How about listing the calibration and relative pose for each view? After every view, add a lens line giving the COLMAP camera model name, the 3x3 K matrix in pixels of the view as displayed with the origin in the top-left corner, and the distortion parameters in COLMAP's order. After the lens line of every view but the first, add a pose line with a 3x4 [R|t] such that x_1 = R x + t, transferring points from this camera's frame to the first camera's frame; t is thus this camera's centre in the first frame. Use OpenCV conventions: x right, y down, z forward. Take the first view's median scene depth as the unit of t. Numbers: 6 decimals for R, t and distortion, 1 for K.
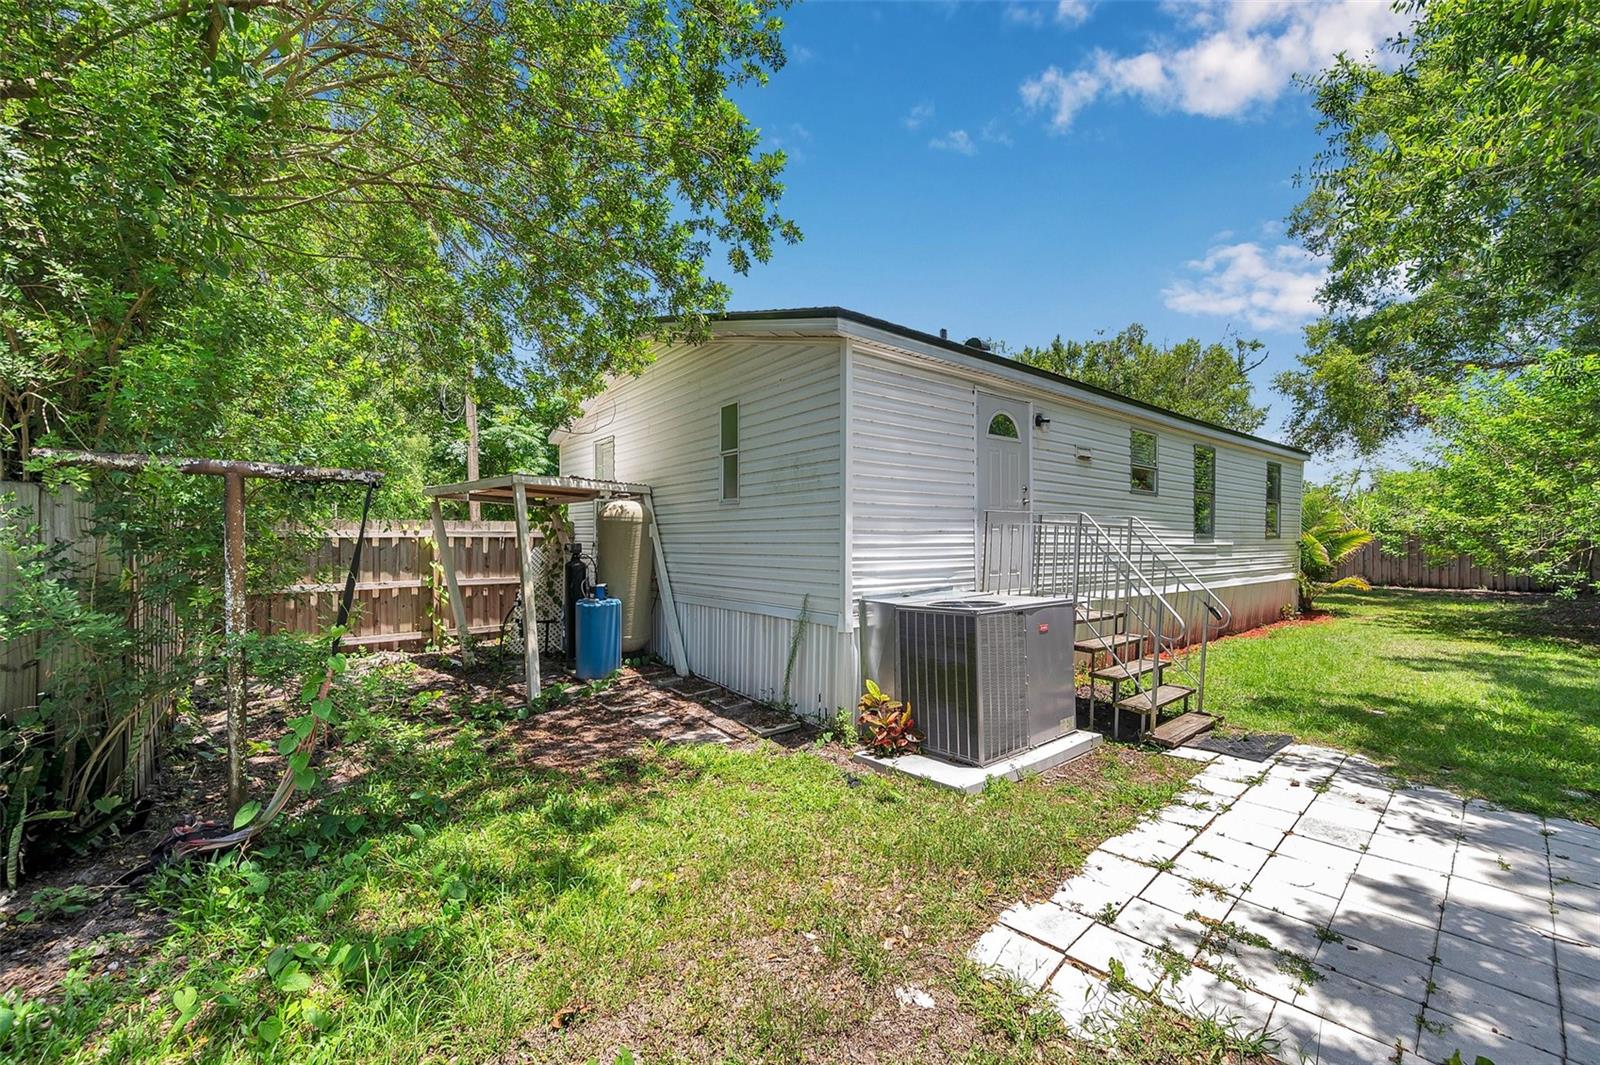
lens RADIAL K [[639.3, 0, 800.0], [0, 639.3, 532.5], [0, 0, 1]] dist [-0.000584, -0.000202]
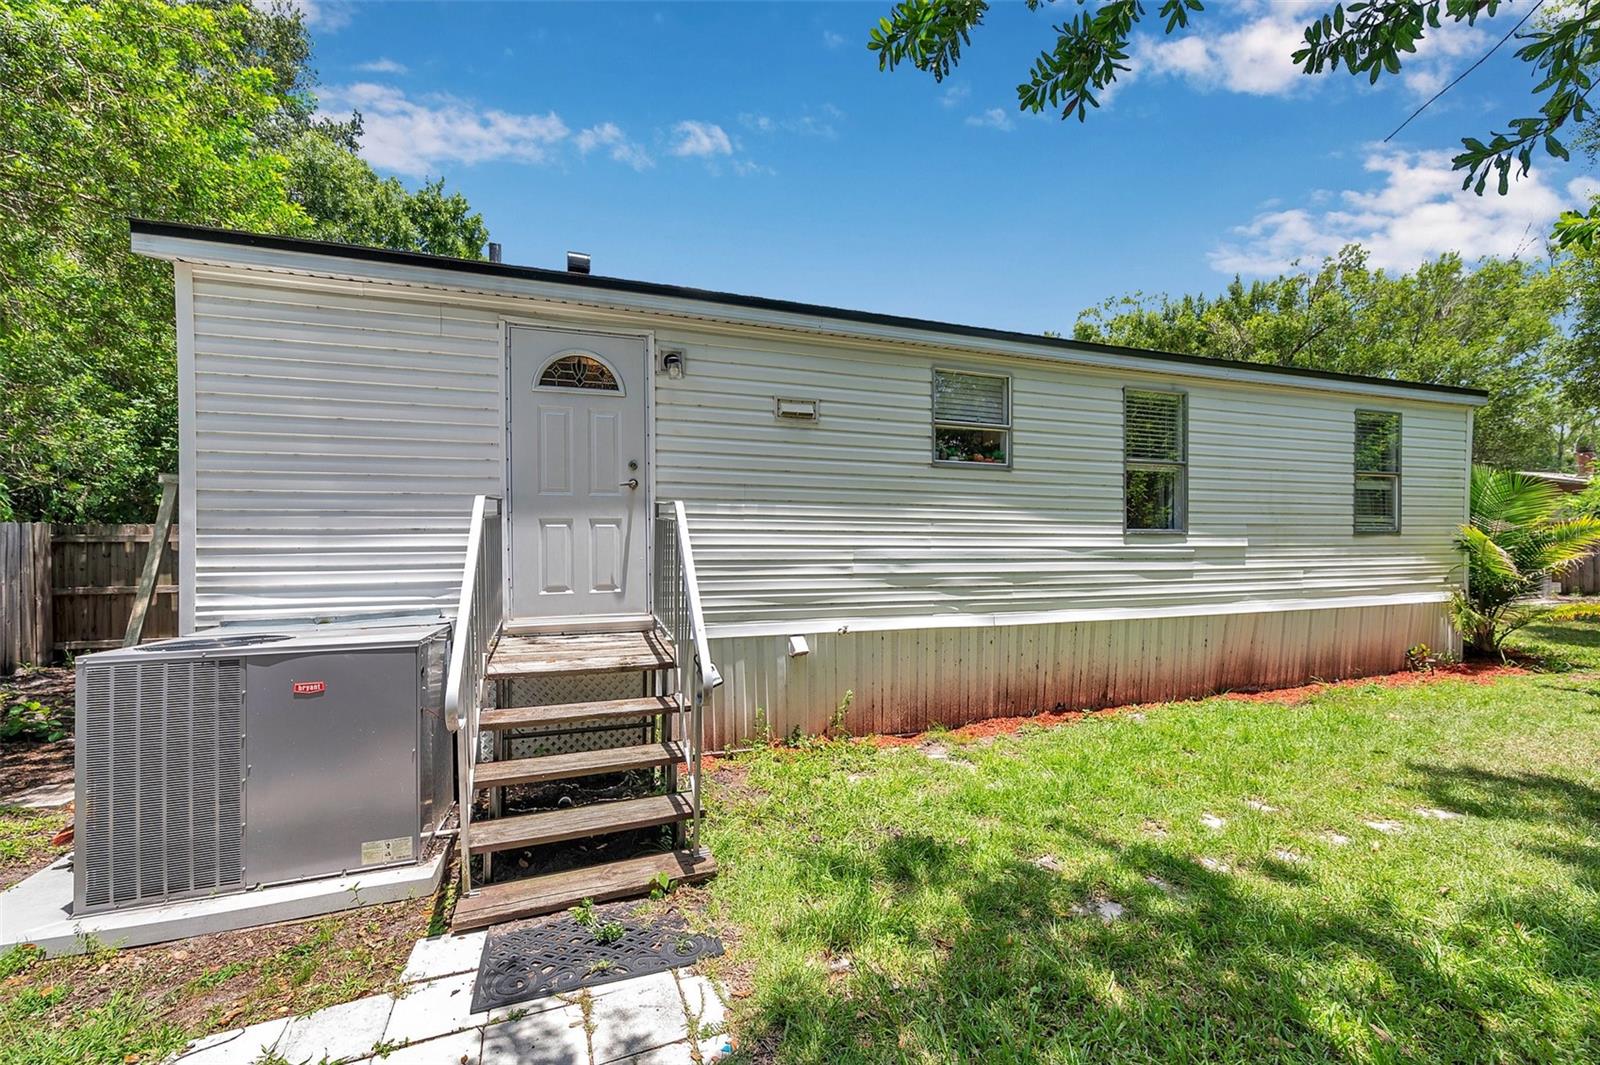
lens RADIAL K [[639.3, 0, 800.0], [0, 639.3, 532.5], [0, 0, 1]] dist [-0.000584, -0.000202]
pose [[0.943133, -0.009118, -0.332291, 0.727829], [0.008528, 0.999958, -0.003236, 0.006406], [0.332307, 0.000218, 0.943171, 0.419015]]
